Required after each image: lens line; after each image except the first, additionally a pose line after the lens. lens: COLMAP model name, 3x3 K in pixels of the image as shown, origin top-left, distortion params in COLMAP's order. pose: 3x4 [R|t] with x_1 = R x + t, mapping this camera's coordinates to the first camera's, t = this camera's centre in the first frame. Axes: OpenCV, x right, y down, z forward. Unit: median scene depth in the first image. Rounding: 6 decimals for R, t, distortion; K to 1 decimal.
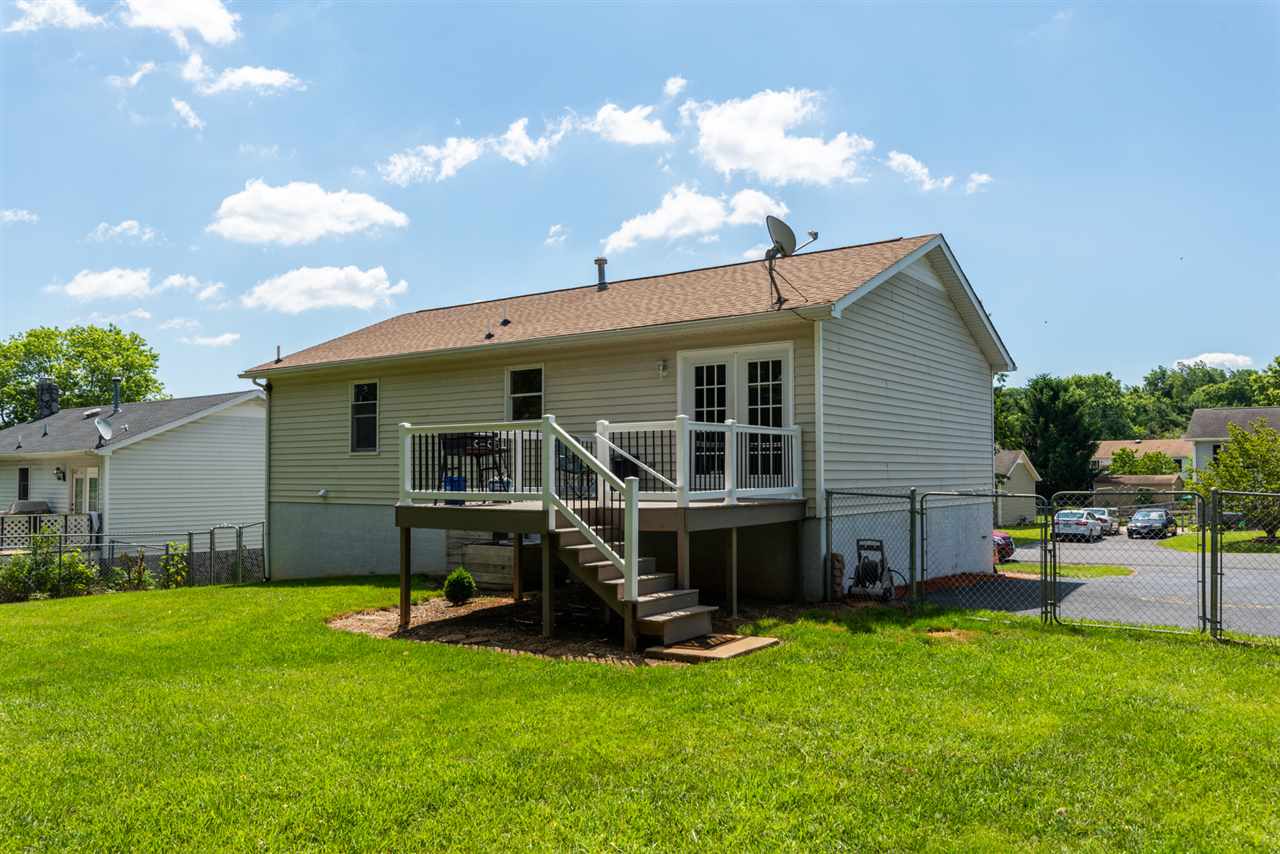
lens RADIAL K [[982.4, 0, 581.8], [0, 982.4, 469.5], [0, 0, 1]] dist [0.000480, -0.000567]
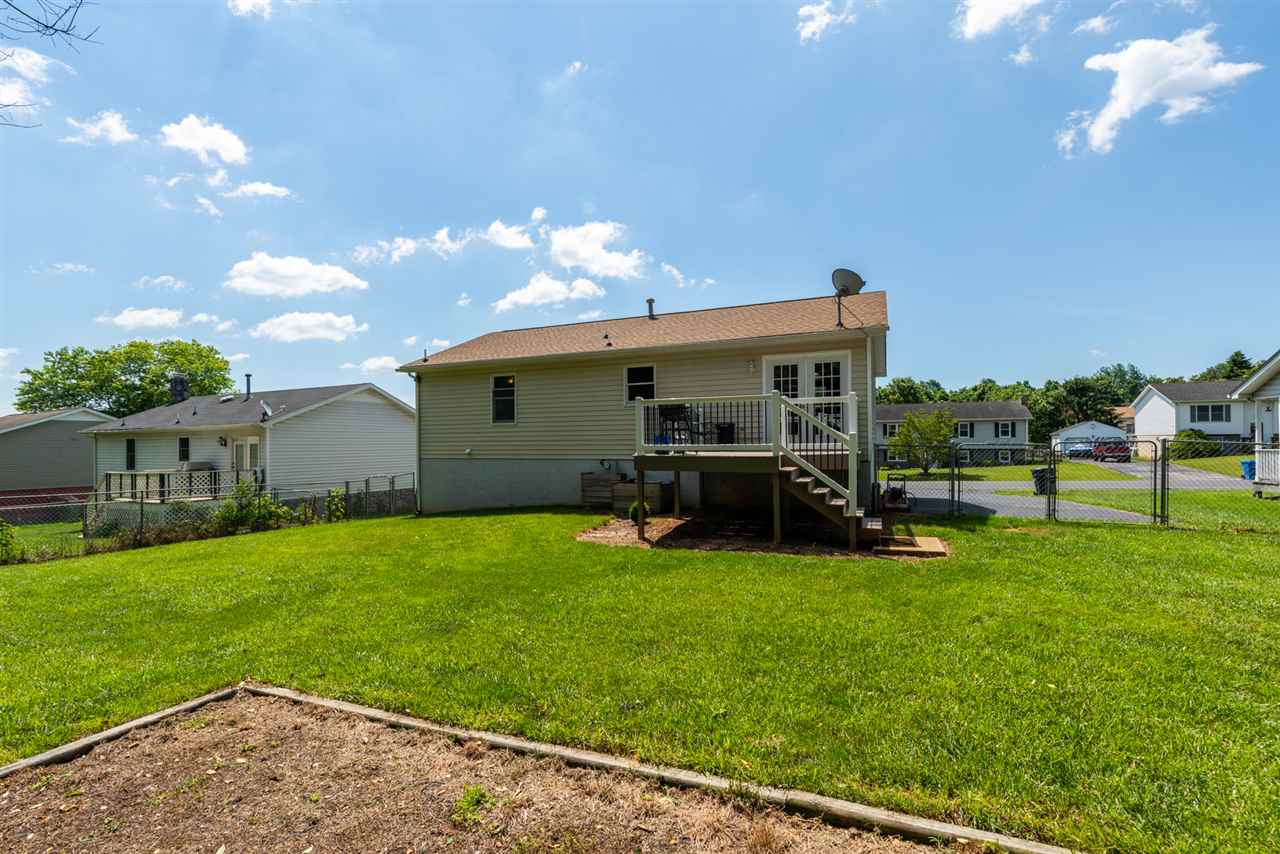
lens RADIAL K [[582.3, 0, 615.1], [0, 582.3, 427.5], [0, 0, 1]] dist [-0.001684, -0.000027]
pose [[0.974897, -0.000089, 0.222657, -0.250953], [0.005434, 0.999712, -0.023393, 0.010479], [-0.222591, 0.024016, 0.974616, 0.118414]]
